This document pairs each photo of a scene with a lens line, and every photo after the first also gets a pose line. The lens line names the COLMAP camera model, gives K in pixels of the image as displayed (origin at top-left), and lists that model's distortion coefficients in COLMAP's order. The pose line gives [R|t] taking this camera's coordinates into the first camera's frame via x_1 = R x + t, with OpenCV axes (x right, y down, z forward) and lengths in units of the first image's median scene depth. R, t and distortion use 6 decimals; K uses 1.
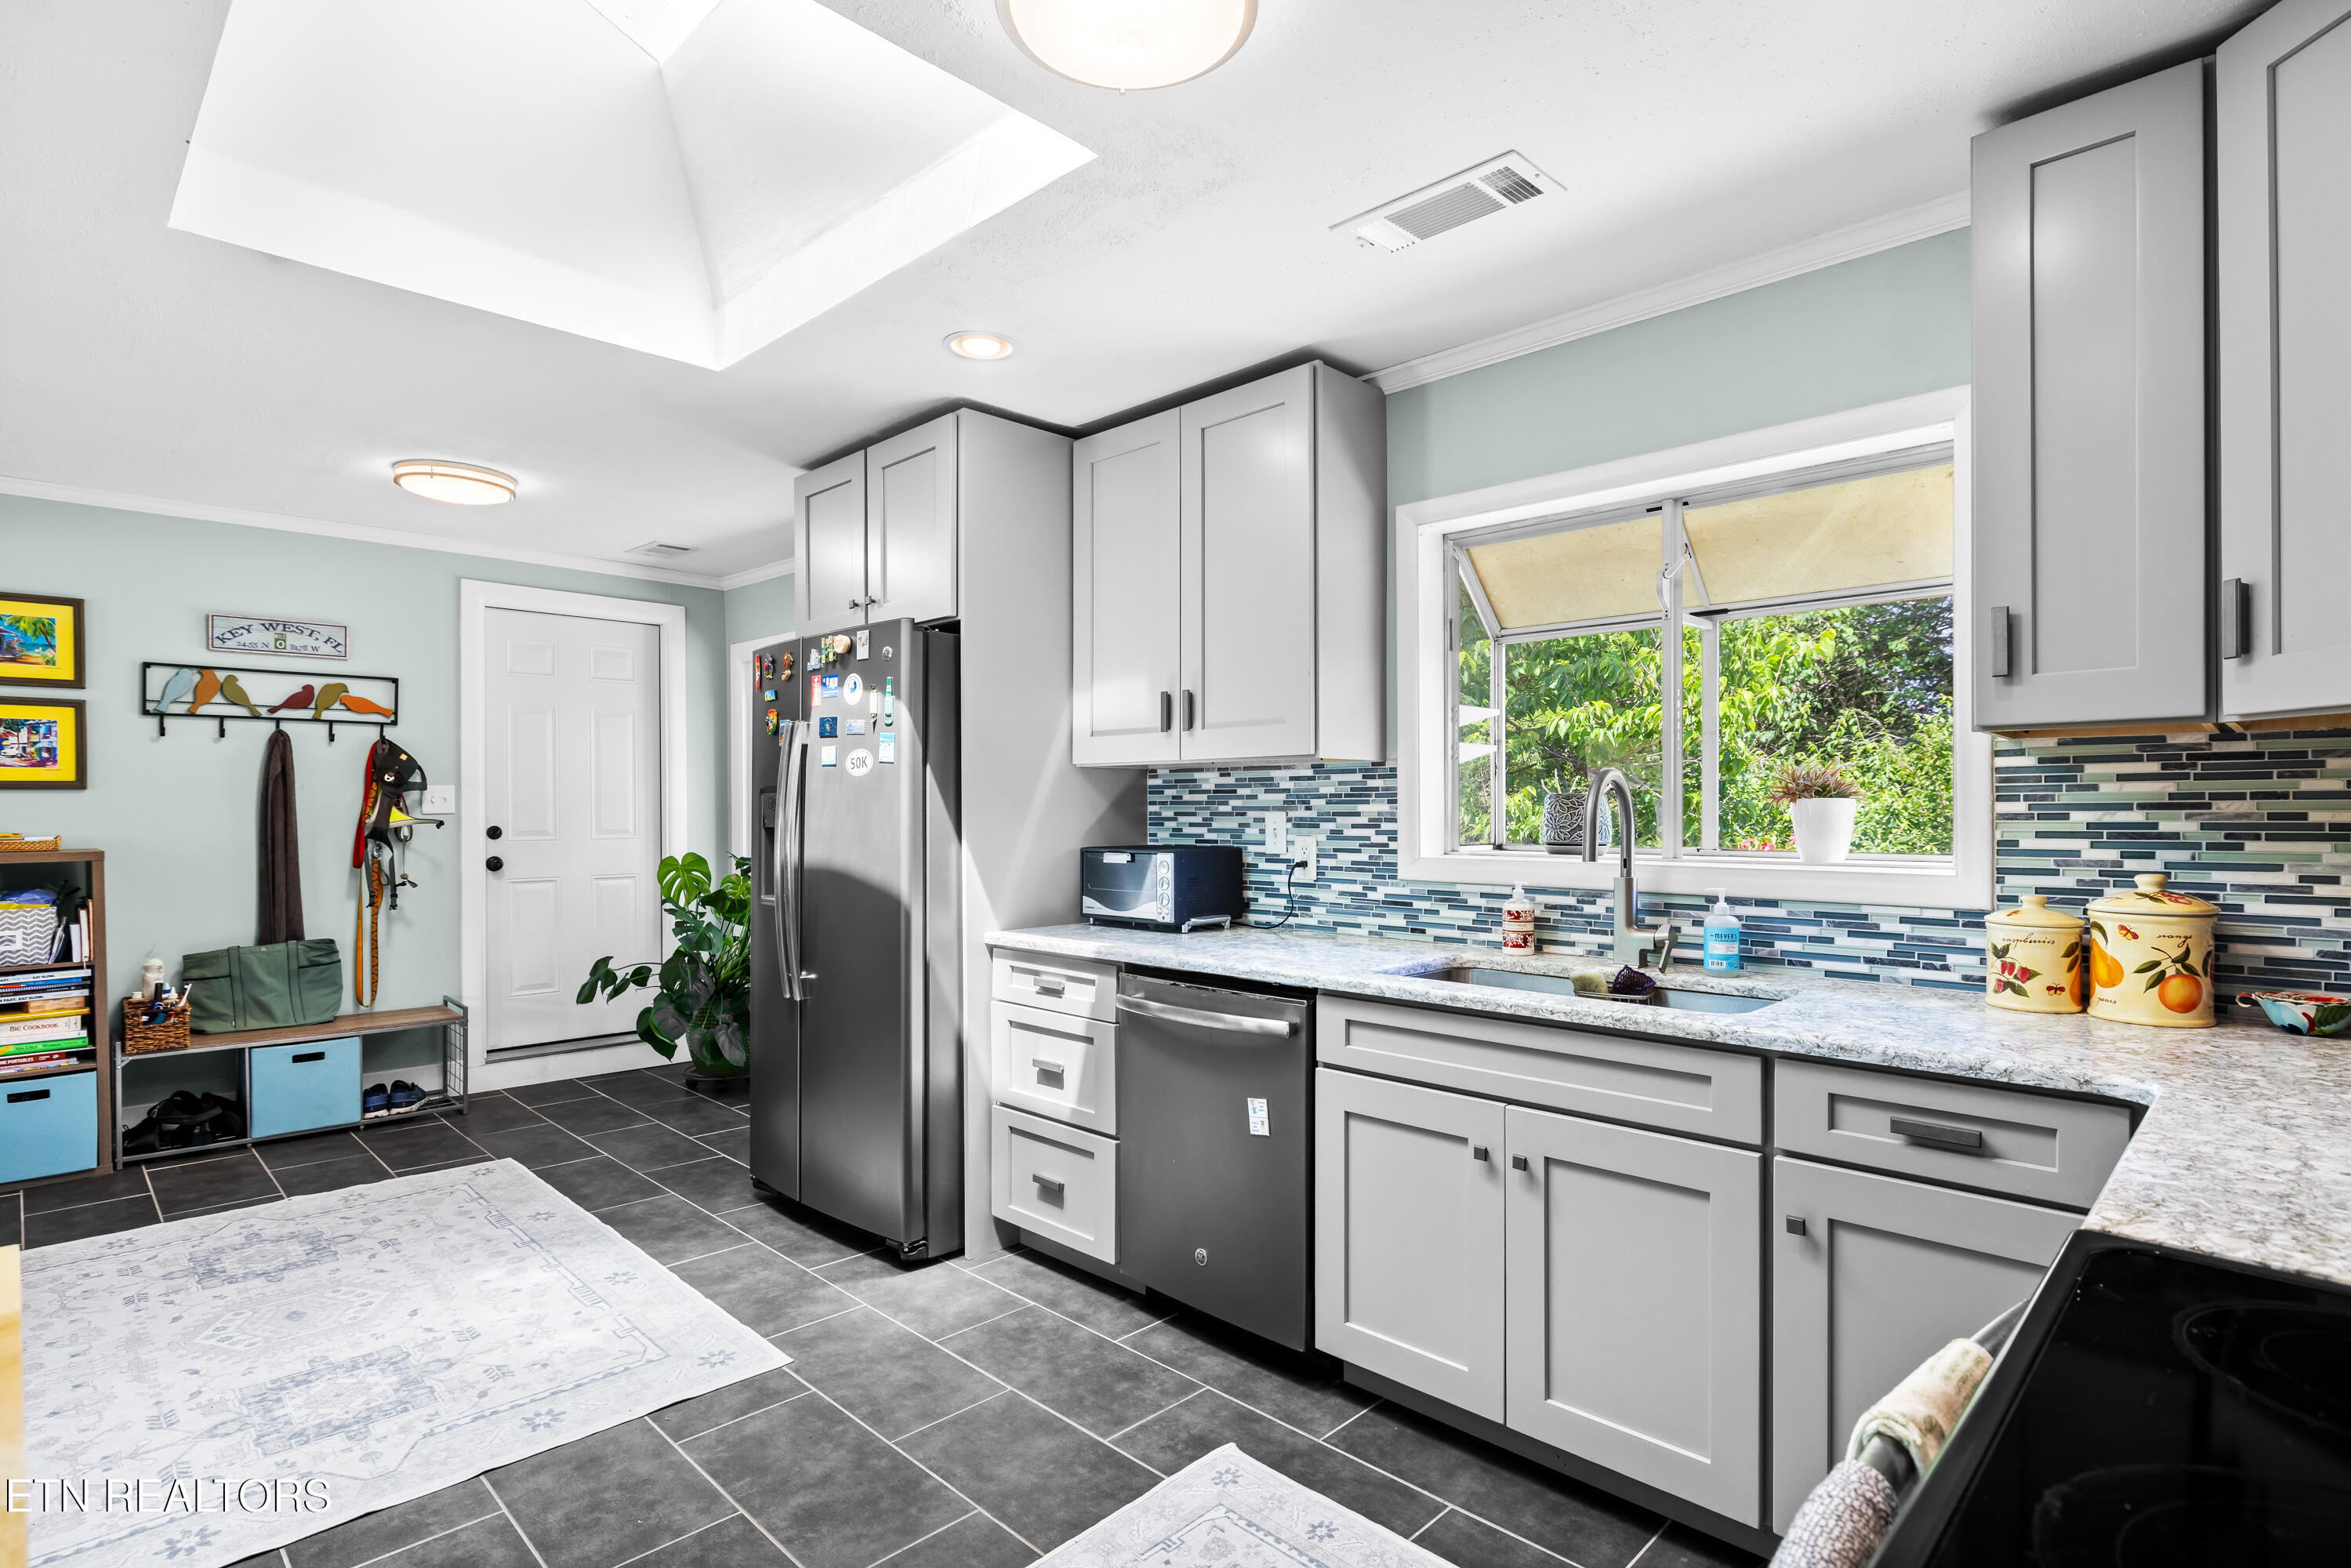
lens RADIAL K [[1164.2, 0, 1175.8], [0, 1164.2, 797.4], [0, 0, 1]] dist [-0.005691, 0.000028]
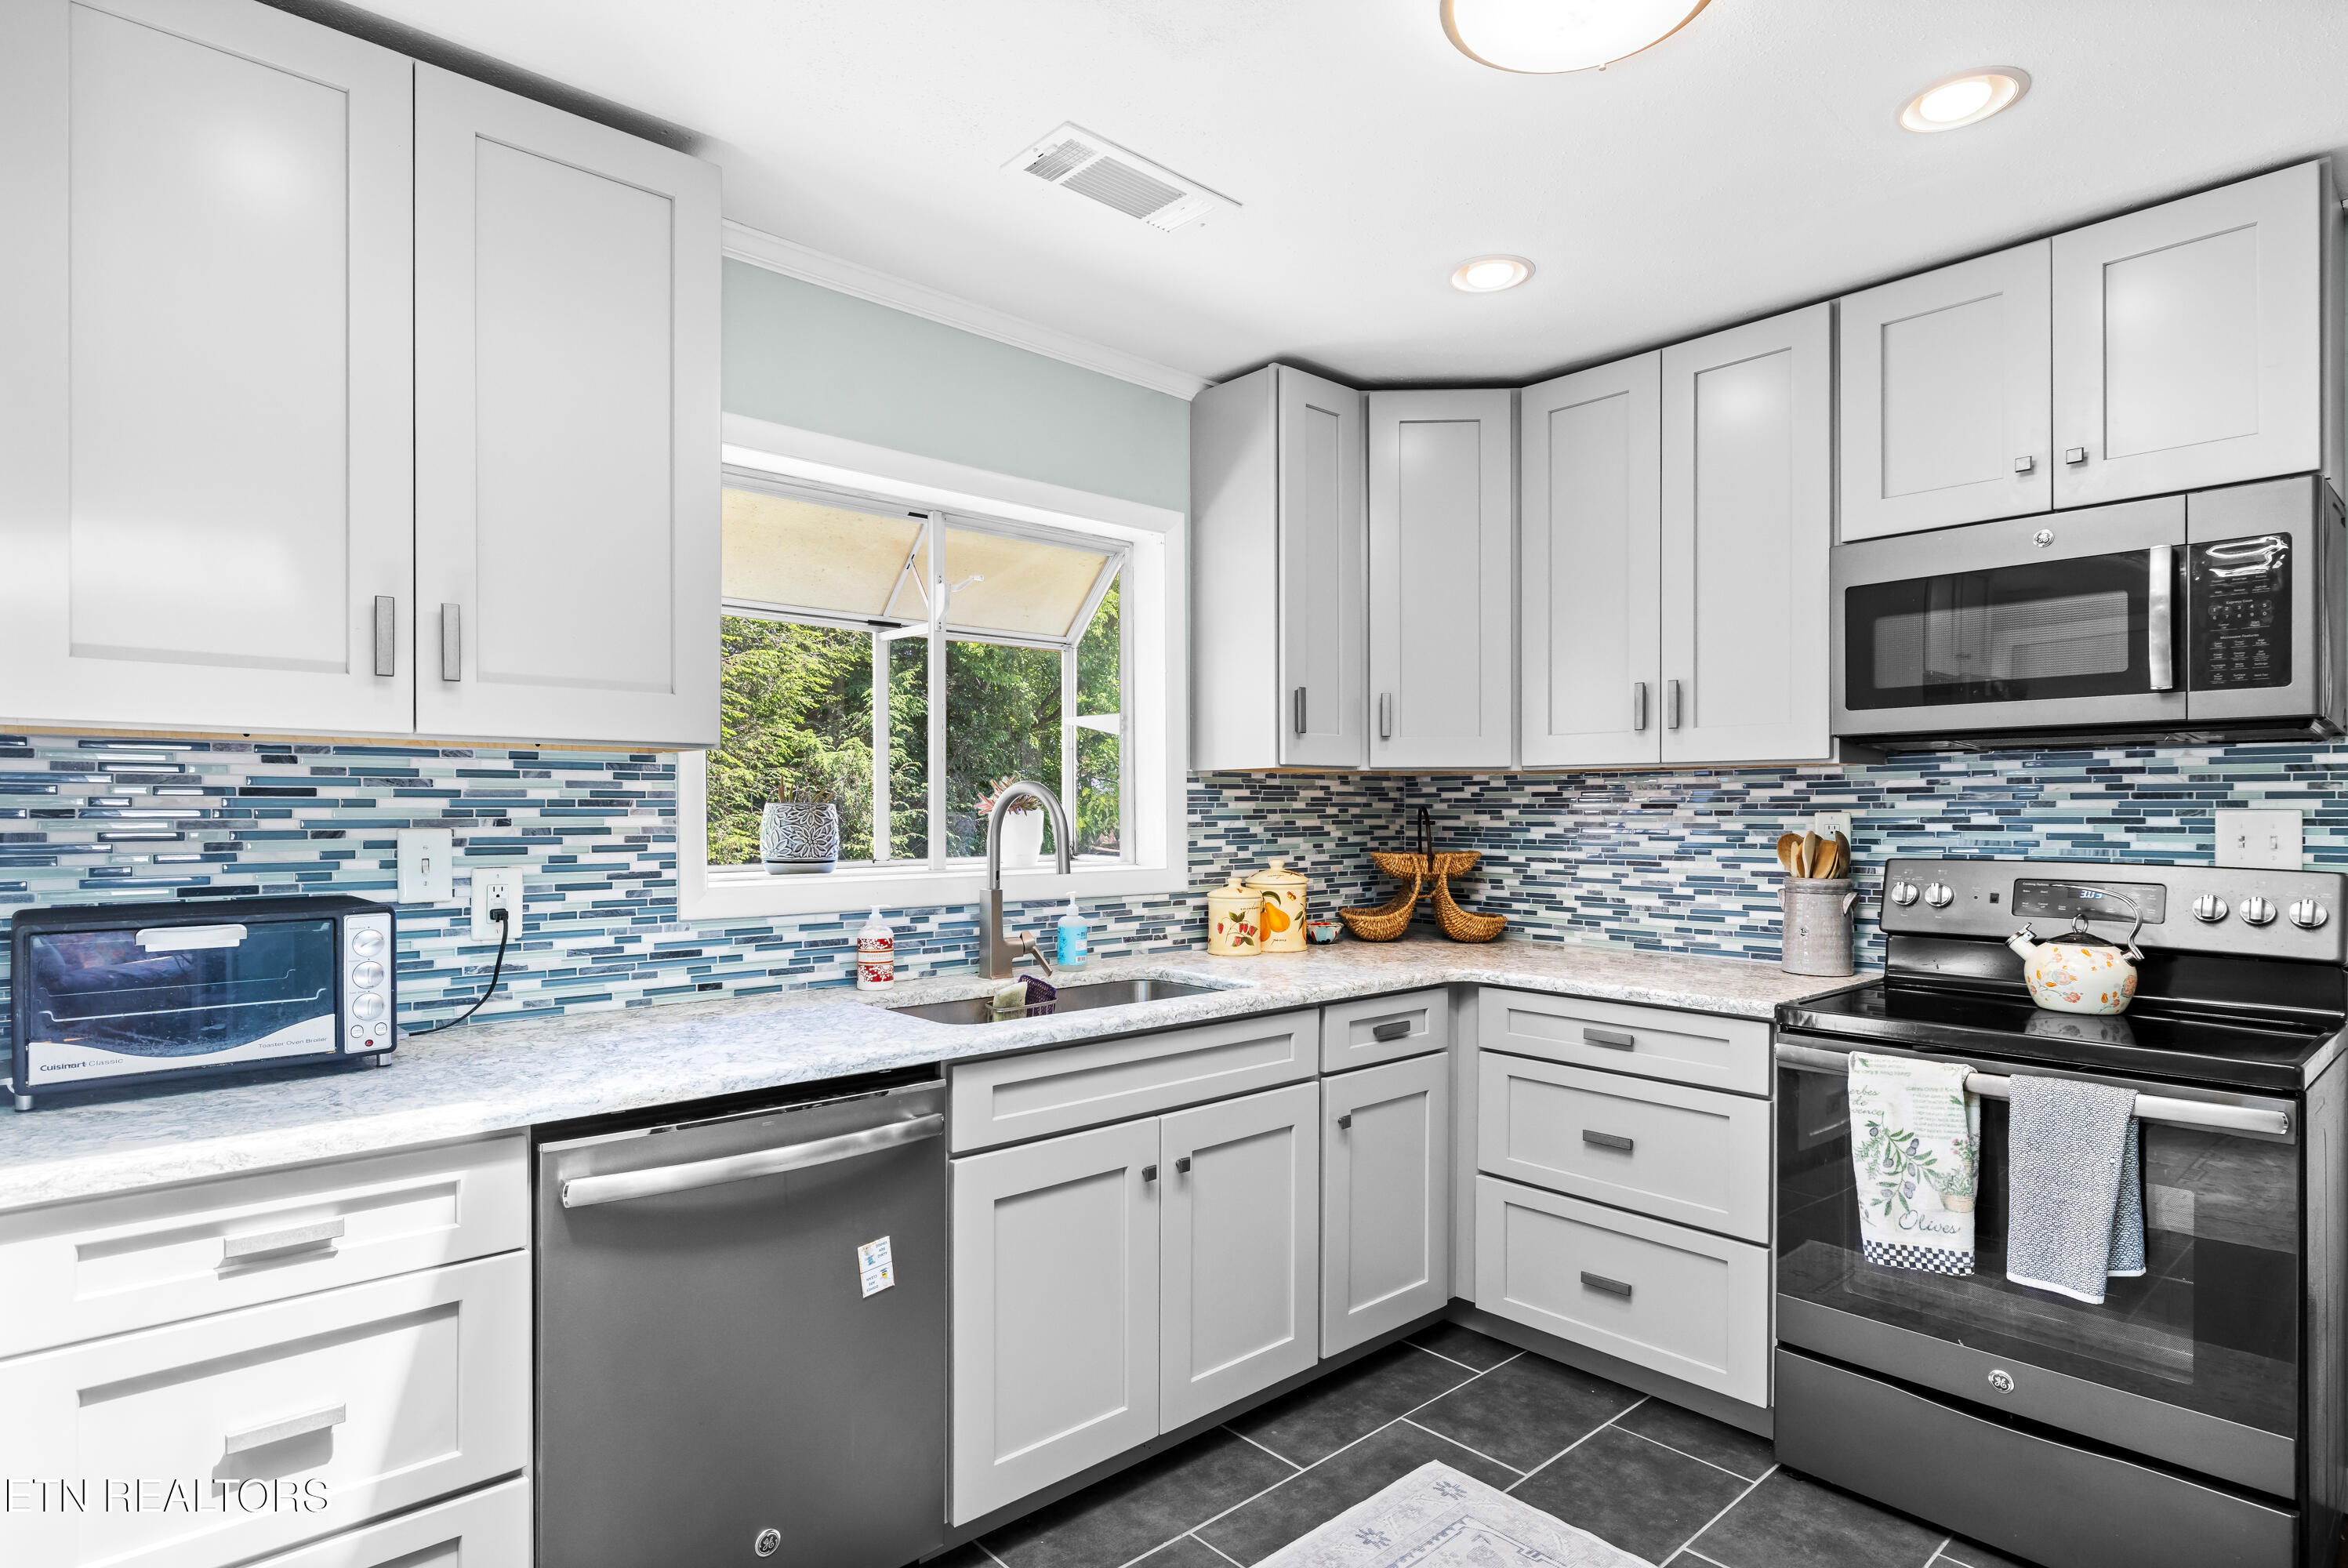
lens RADIAL K [[1188.0, 0, 1131.3], [0, 1188.0, 831.8], [0, 0, 1]] dist [-0.005350, 0.002178]
pose [[0.087017, -0.011756, 0.996137, -0.512800], [-0.004455, 0.999916, 0.012189, 0.005276], [-0.996197, -0.005499, 0.086958, 0.655966]]
